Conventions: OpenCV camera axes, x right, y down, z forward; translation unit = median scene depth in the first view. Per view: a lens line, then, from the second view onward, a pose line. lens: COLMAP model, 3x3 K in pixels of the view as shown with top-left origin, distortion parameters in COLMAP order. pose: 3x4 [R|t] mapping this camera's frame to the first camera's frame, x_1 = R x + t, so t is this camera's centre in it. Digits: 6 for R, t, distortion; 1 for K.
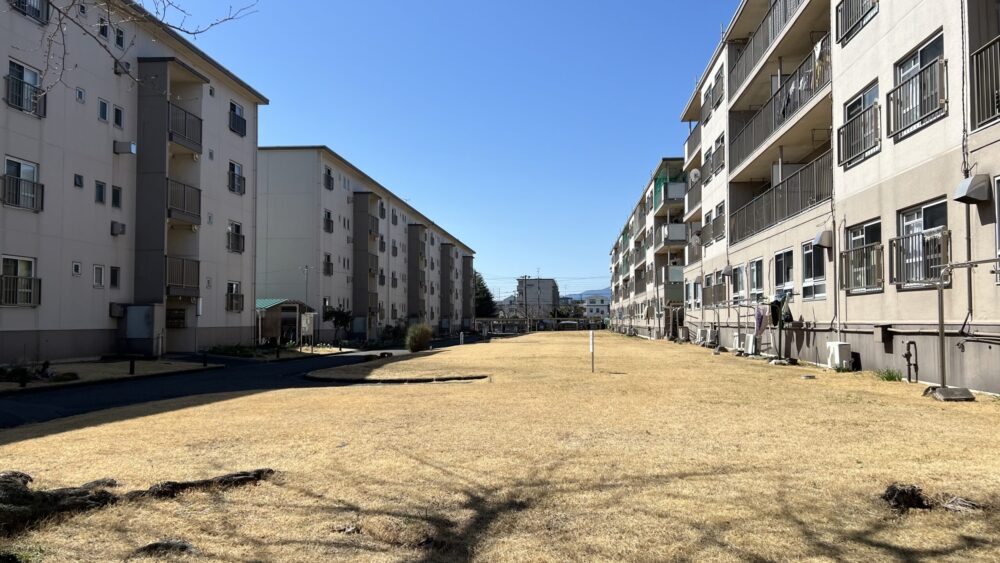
lens RADIAL K [[749.5, 0, 500.0], [0, 749.5, 281.5], [0, 0, 1]] dist [0.050583, -0.069977]
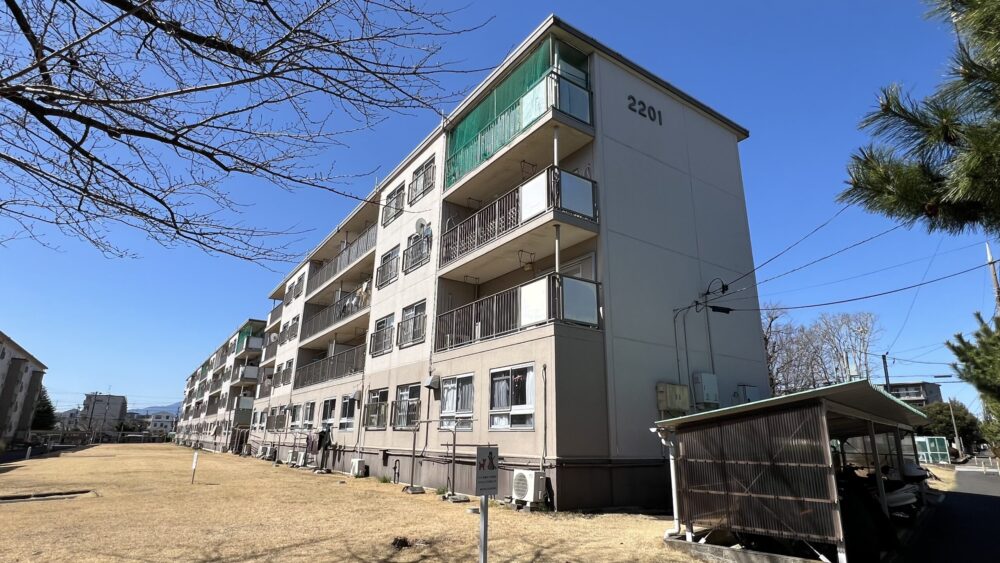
lens RADIAL K [[510.3, 0, 500.0], [0, 510.3, 281.5], [0, 0, 1]] dist [-0.003785, 0.000510]
pose [[0.763614, 0.200787, 0.613659, -0.057230], [-0.048508, 0.965573, -0.255571, -0.017014], [-0.643848, 0.165390, 0.747065, -0.081050]]
